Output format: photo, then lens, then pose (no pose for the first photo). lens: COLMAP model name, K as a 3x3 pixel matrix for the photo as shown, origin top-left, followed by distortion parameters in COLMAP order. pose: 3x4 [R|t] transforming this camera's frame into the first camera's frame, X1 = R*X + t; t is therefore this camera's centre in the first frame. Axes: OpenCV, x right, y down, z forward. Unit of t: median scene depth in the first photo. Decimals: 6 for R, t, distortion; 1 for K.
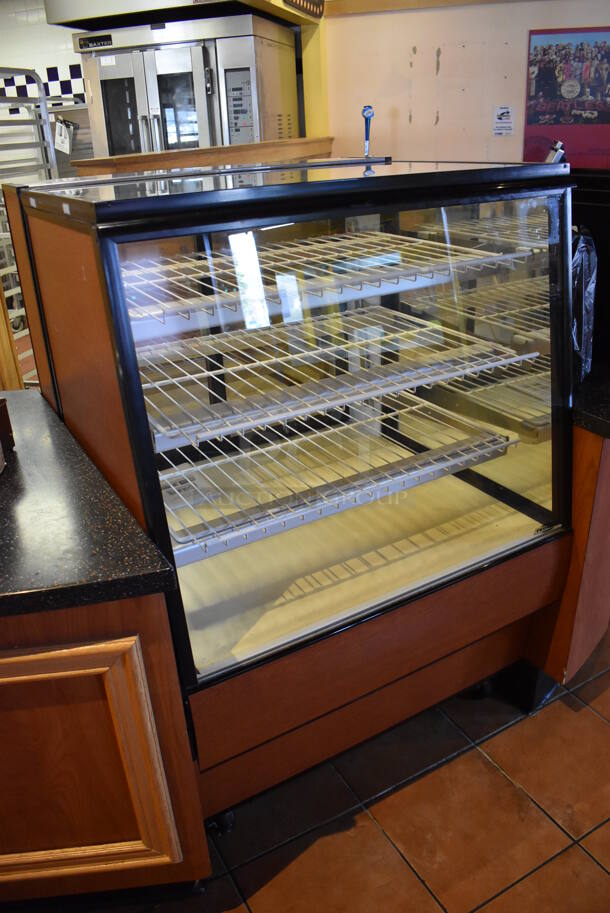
lens RADIAL K [[708.1, 0, 306.6], [0, 708.1, 449.4], [0, 0, 1]] dist [-0.094758, 0.005192]
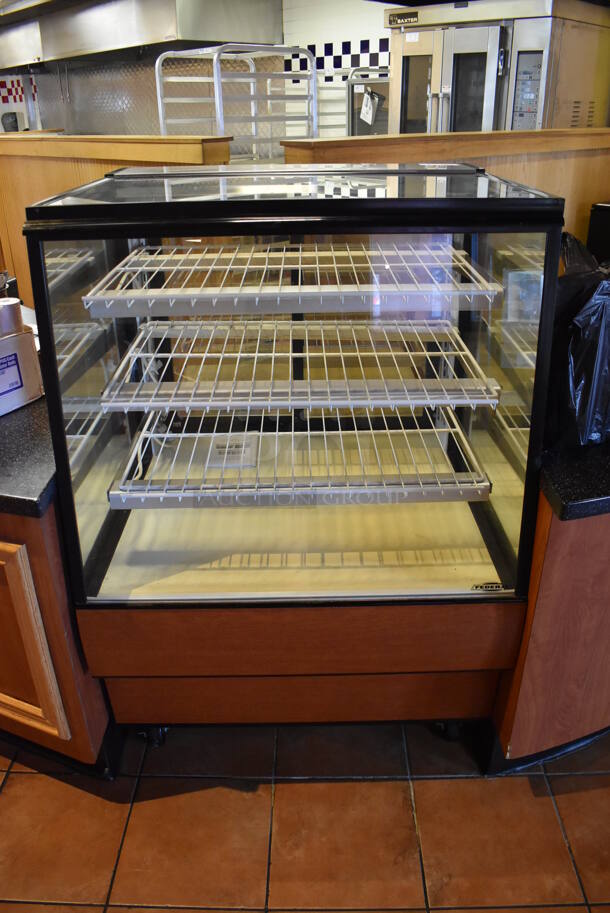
lens RADIAL K [[708.1, 0, 303.7], [0, 708.1, 458.0], [0, 0, 1]] dist [-0.094758, 0.005192]
pose [[0.869931, 0.253497, -0.423036, 0.411833], [-0.230837, 0.967315, 0.104953, -0.081327], [0.435815, 0.006351, 0.900014, 0.046674]]
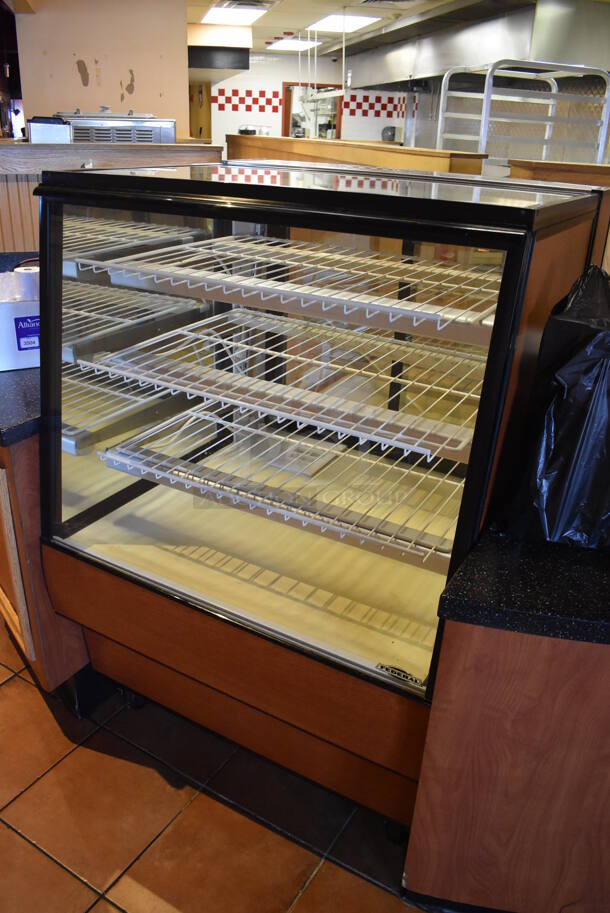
lens RADIAL K [[708.1, 0, 298.5], [0, 708.1, 464.3], [0, 0, 1]] dist [-0.094758, 0.005192]
pose [[0.491945, 0.433070, -0.755275, 0.662889], [-0.416564, 0.878847, 0.232598, -0.191670], [0.764503, 0.200195, 0.612746, 0.346732]]
